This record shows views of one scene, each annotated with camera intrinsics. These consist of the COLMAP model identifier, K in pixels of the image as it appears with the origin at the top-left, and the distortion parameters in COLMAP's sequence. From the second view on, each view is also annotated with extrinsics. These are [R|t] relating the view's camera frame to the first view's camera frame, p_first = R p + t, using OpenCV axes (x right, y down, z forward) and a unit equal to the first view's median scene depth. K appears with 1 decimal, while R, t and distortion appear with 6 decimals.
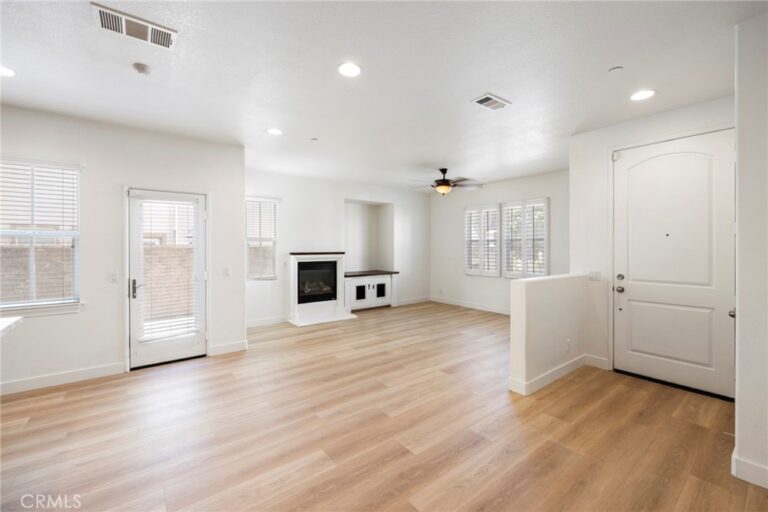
lens RADIAL K [[320.3, 0, 383.7], [0, 320.3, 251.3], [0, 0, 1]] dist [-0.000942, 0.000067]
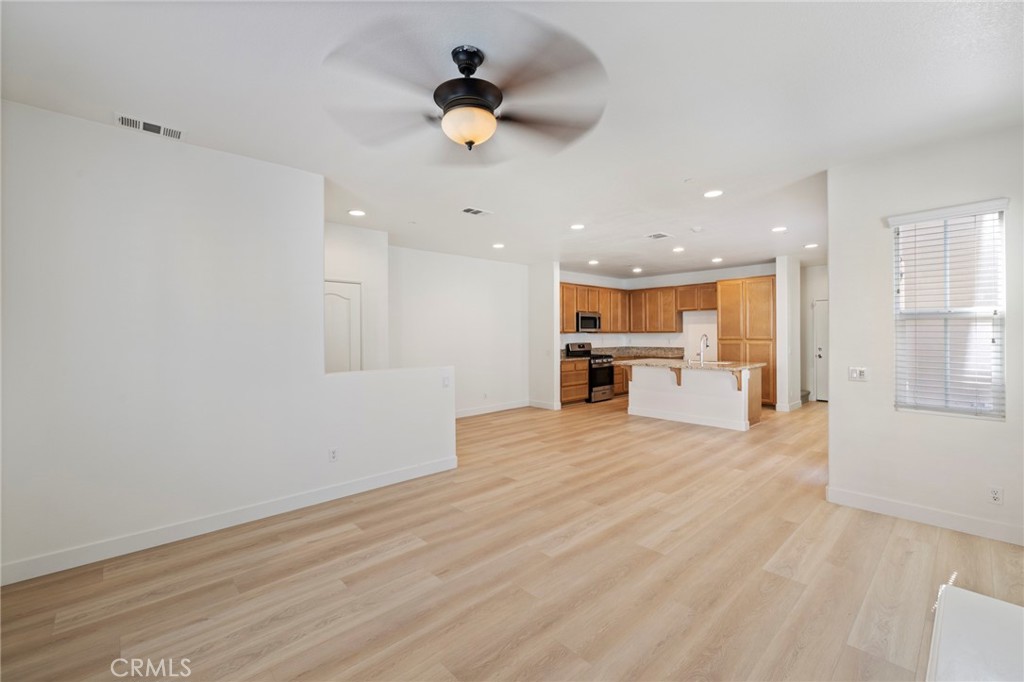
lens RADIAL K [[427.1, 0, 511.6], [0, 427.1, 334.7], [0, 0, 1]] dist [-0.000942, 0.000067]
pose [[-0.996056, 0.007517, -0.088410, 0.267361], [0.006273, 0.999877, 0.014350, -0.026707], [0.088507, 0.013739, -0.995981, 1.976148]]
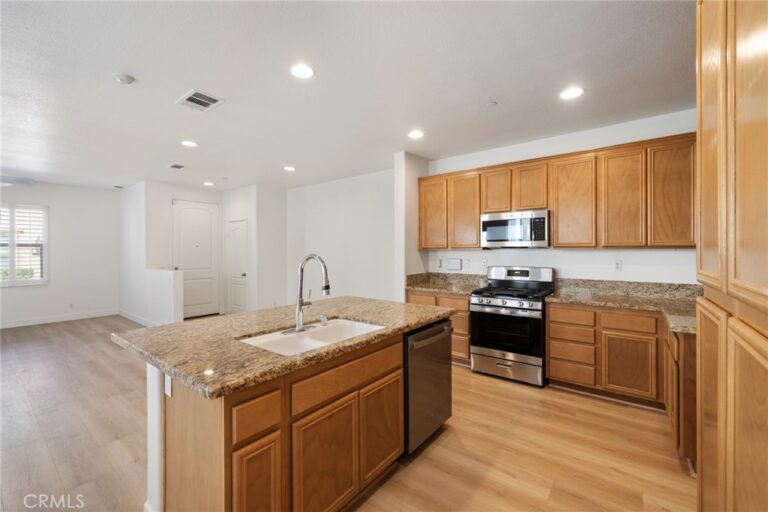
lens RADIAL K [[320.3, 0, 383.7], [0, 320.3, 251.3], [0, 0, 1]] dist [-0.000942, 0.000067]
pose [[-0.248986, 0.002231, 0.968505, -1.219701], [0.015345, 0.999881, 0.001641, -0.001274], [-0.968386, 0.015270, -0.248990, 0.276890]]
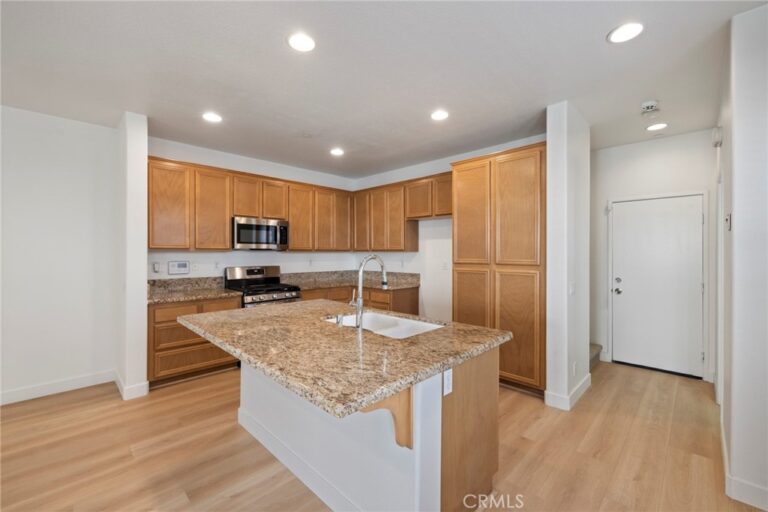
lens RADIAL K [[320.3, 0, 383.7], [0, 320.3, 251.3], [0, 0, 1]] dist [-0.000942, 0.000067]
pose [[-0.990914, -0.001497, -0.134490, -0.641441], [-0.002761, 0.999954, 0.009213, -0.010025], [0.134470, 0.009501, -0.990872, 0.821048]]
